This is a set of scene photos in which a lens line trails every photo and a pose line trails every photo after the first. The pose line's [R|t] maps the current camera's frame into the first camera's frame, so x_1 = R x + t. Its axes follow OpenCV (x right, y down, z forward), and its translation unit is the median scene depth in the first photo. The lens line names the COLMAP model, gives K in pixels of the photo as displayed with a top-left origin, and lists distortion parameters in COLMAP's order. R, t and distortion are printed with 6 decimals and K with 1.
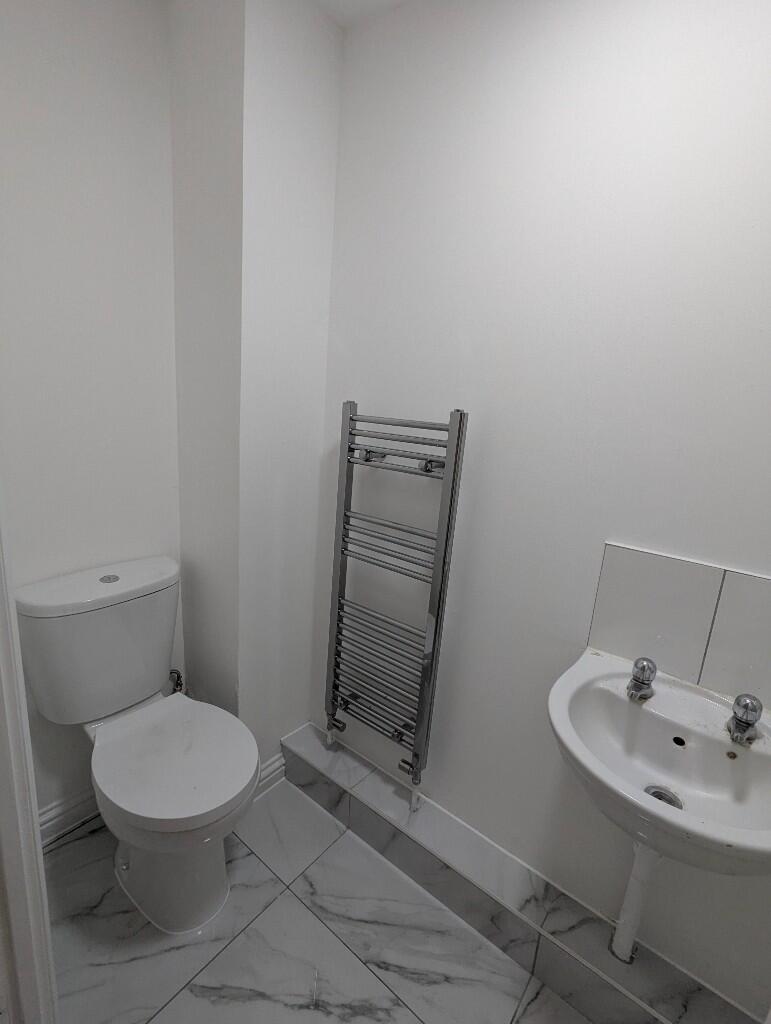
lens RADIAL K [[487.1, 0, 417.1], [0, 487.1, 523.4], [0, 0, 1]] dist [-0.002660, 0.001344]
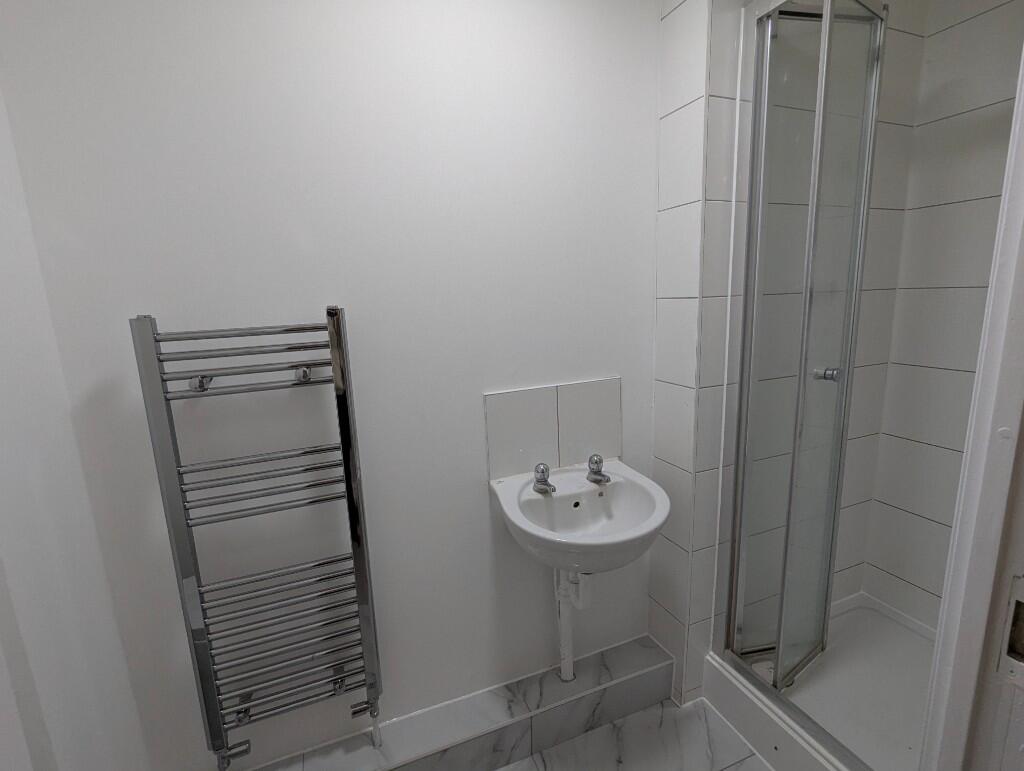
lens RADIAL K [[487.1, 0, 512.0], [0, 487.1, 385.5], [0, 0, 1]] dist [-0.002660, 0.001344]
pose [[0.502600, -0.263227, 0.823471, -0.536802], [0.278244, 0.951090, 0.134196, -0.117217], [-0.818519, 0.161679, 0.551259, 0.227466]]
